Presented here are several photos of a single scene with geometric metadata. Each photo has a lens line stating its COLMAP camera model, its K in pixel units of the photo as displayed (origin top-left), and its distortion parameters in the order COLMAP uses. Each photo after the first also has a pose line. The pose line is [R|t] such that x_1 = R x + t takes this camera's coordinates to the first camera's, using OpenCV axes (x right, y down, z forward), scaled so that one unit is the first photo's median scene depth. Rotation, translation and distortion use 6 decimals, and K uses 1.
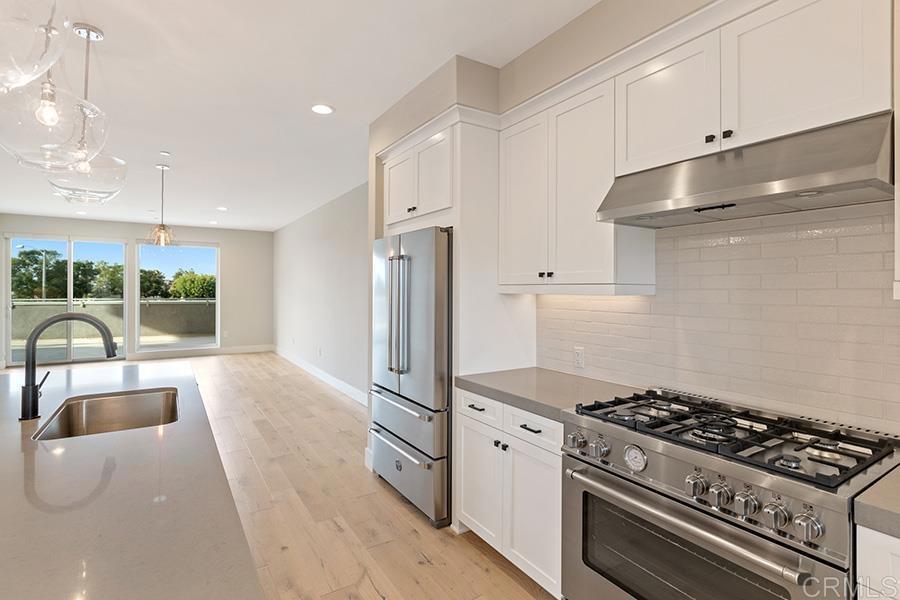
lens RADIAL K [[443.6, 0, 451.5], [0, 443.6, 287.7], [0, 0, 1]] dist [0.000728, 0.000863]
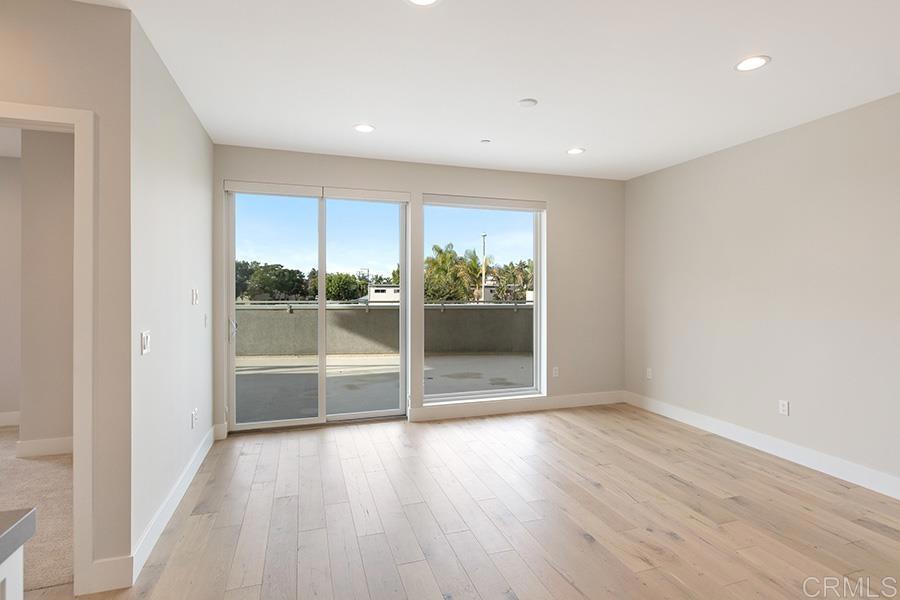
lens RADIAL K [[452.7, 0, 449.6], [0, 452.7, 285.5], [0, 0, 1]] dist [-0.000431, -0.000219]
pose [[0.969482, -0.001572, -0.245156, -0.375263], [0.001170, 0.999998, -0.001785, 0.001504], [0.245158, 0.001444, 0.969482, 0.330245]]
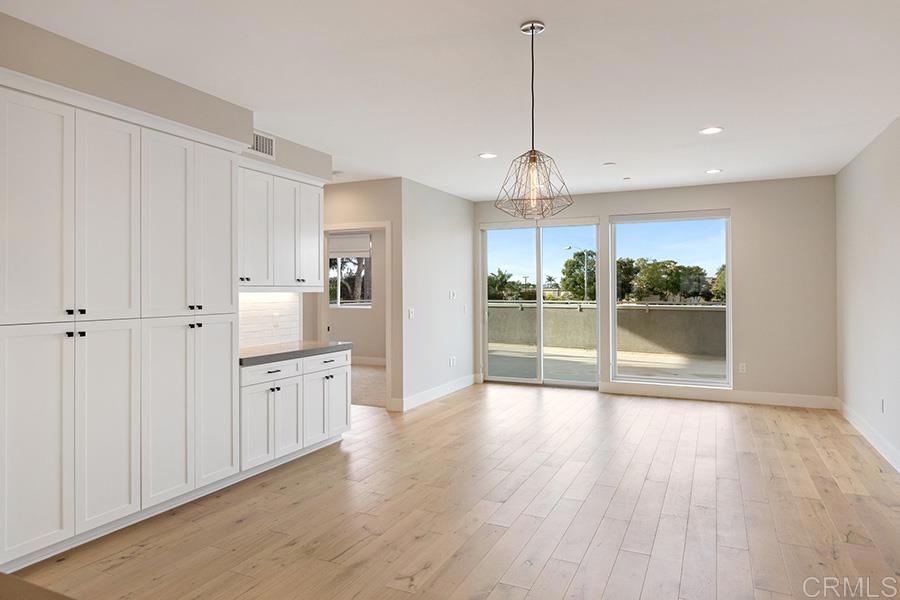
lens RADIAL K [[561.0, 0, 448.2], [0, 561.0, 285.0], [0, 0, 1]] dist [0.001951, -0.001464]
pose [[0.530663, -0.010870, -0.847513, -0.074336], [0.008893, 0.999934, -0.007256, 0.000601], [0.847536, -0.003687, 0.530725, 0.226840]]
